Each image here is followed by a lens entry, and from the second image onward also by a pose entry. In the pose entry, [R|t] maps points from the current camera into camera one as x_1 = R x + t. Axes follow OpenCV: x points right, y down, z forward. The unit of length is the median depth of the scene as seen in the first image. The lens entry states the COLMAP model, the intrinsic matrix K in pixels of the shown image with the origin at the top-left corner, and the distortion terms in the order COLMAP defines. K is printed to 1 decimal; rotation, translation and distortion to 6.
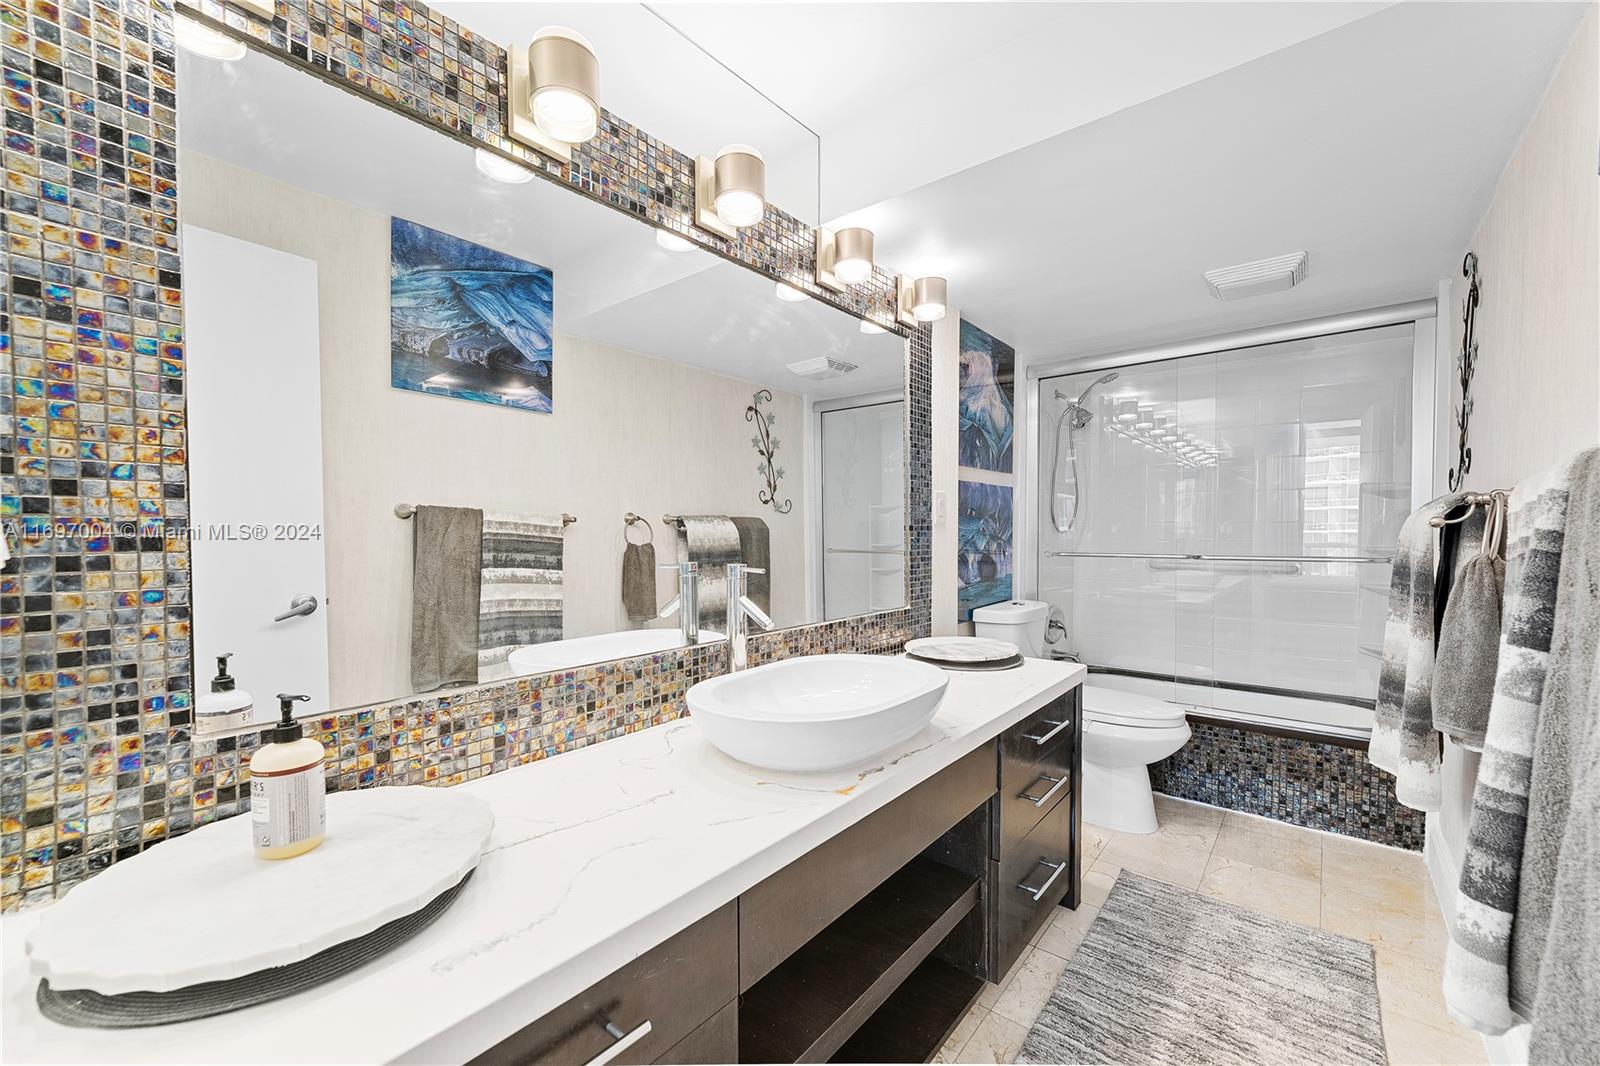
lens RADIAL K [[636.8, 0, 798.5], [0, 636.8, 543.4], [0, 0, 1]] dist [0.001261, 0.000192]
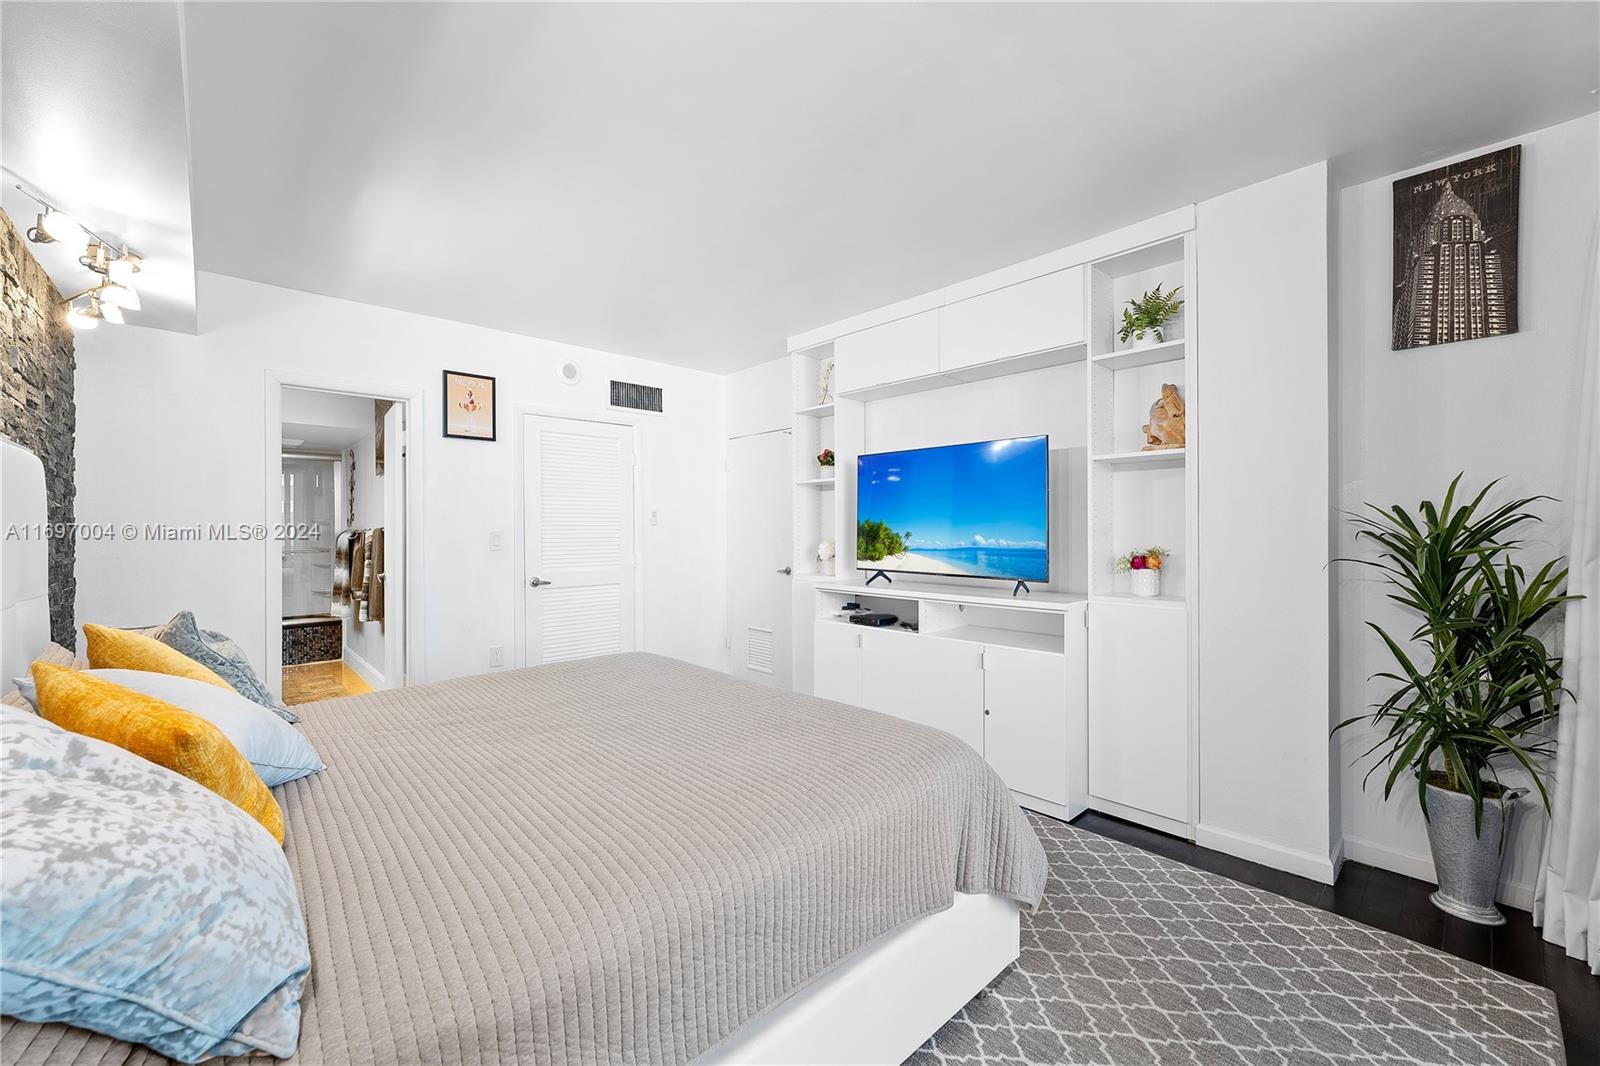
lens RADIAL K [[647.8, 0, 799.0], [0, 647.8, 530.4], [0, 0, 1]] dist [-0.020011, 0.000138]
pose [[0.129916, 0.000369, 0.991525, -2.138574], [0.027710, 0.999608, -0.004003, 0.006610], [-0.991138, 0.027995, 0.129855, -1.883999]]
